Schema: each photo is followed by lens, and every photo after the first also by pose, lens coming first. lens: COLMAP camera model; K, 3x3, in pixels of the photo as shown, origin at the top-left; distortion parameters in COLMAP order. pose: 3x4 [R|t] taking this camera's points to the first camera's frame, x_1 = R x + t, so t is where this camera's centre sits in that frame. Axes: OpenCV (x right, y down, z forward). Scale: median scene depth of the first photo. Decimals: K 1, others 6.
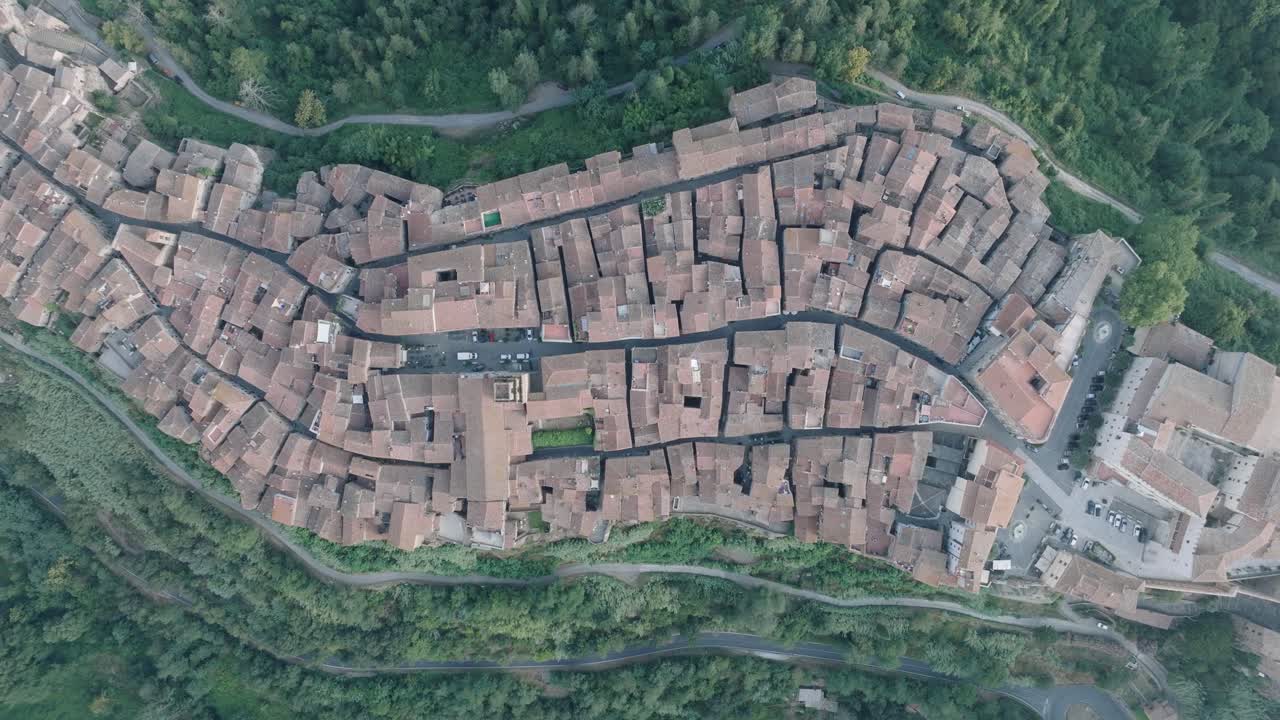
lens RADIAL K [[511.0, 0, 649.5], [0, 511.0, 365.7], [0, 0, 1]] dist [0.002642, 0.001126]
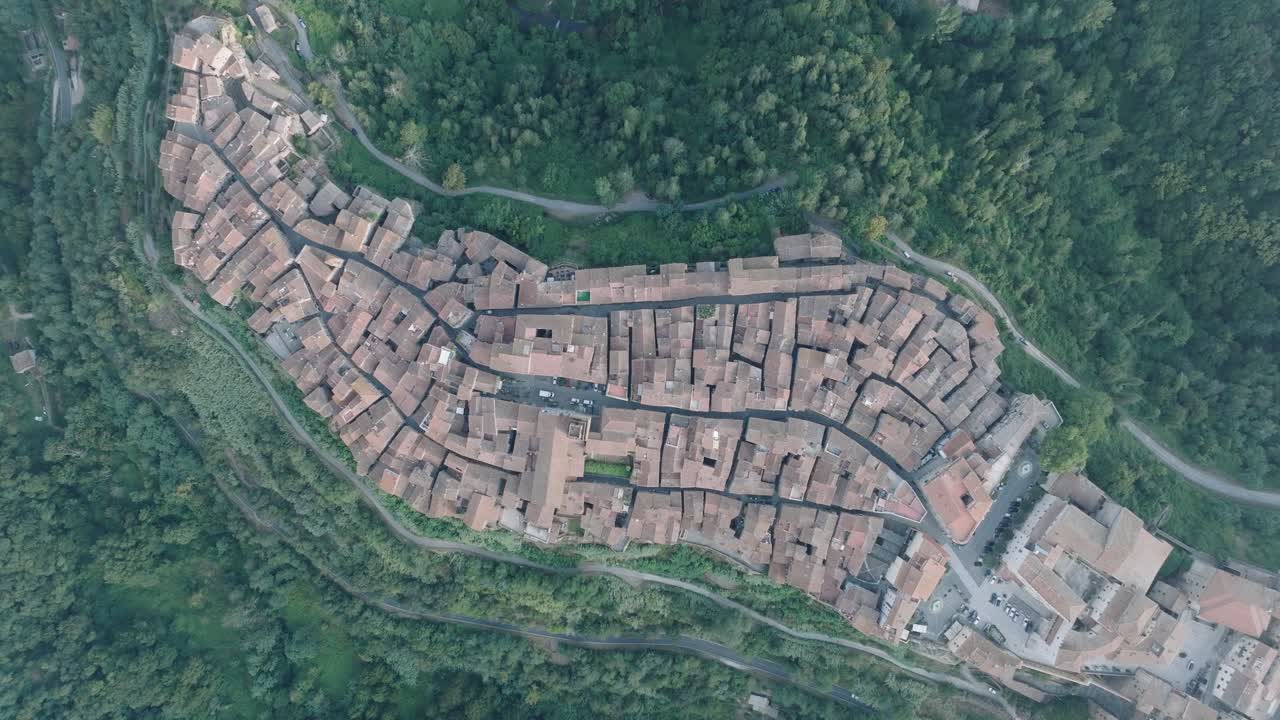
lens RADIAL K [[511.0, 0, 631.1], [0, 511.0, 351.6], [0, 0, 1]] dist [0.002642, 0.001126]
pose [[0.983786, 0.175695, -0.035999, -0.110129], [-0.176417, 0.984151, -0.017965, -0.140832], [0.032272, 0.024025, 0.999190, -0.321074]]
